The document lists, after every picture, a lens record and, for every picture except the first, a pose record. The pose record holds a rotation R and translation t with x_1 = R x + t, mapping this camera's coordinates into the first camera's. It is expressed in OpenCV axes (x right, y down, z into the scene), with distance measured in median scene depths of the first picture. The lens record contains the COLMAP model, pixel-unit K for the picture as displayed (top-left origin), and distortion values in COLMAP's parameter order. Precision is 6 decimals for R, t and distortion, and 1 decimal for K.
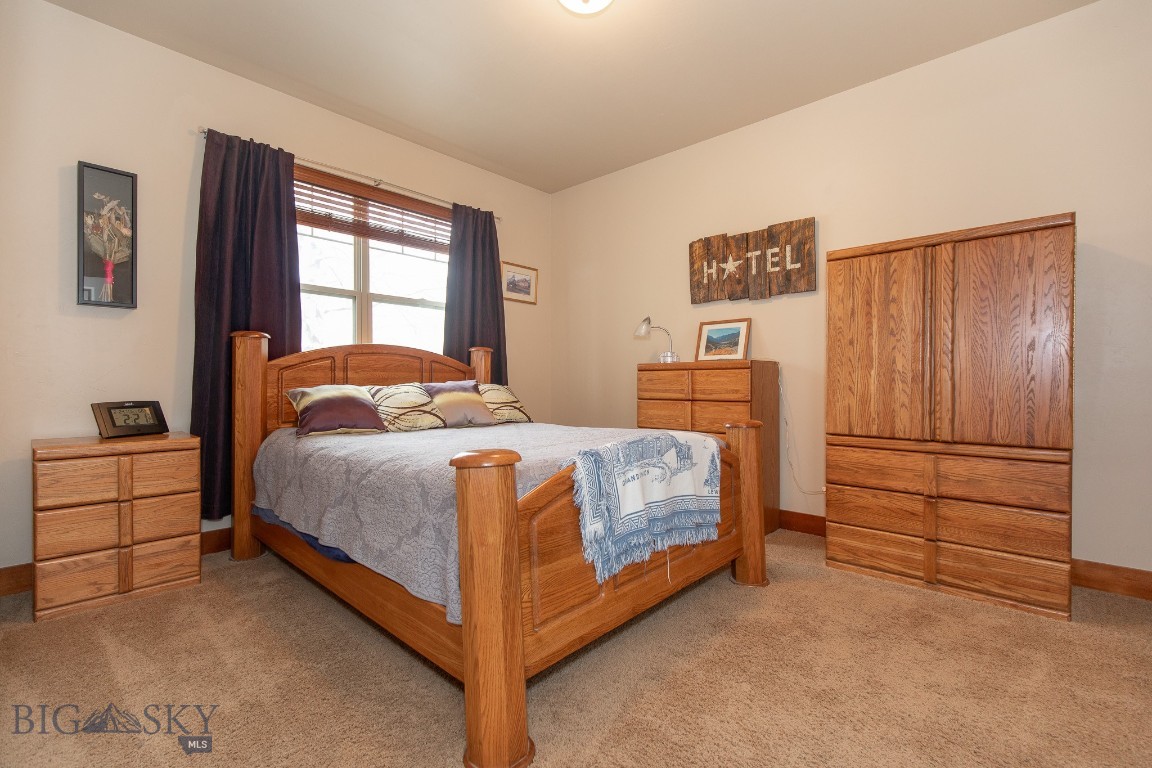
lens RADIAL K [[515.6, 0, 576.0], [0, 515.6, 384.0], [0, 0, 1]] dist [0.004932, -0.000175]
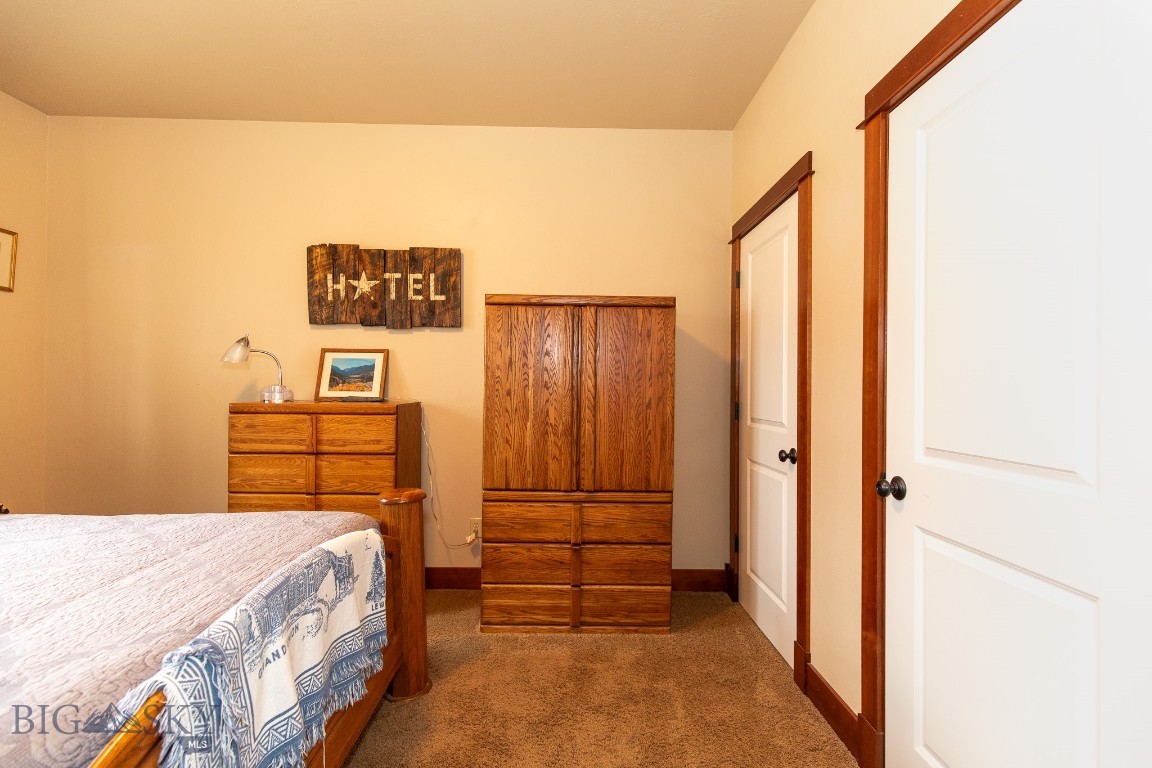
lens RADIAL K [[515.6, 0, 576.0], [0, 515.6, 384.0], [0, 0, 1]] dist [0.004932, -0.000175]
pose [[0.721664, 0.010414, 0.692165, -0.040260], [-0.008813, 0.999944, -0.005856, -0.093150], [-0.692187, -0.001874, 0.721715, 0.223329]]
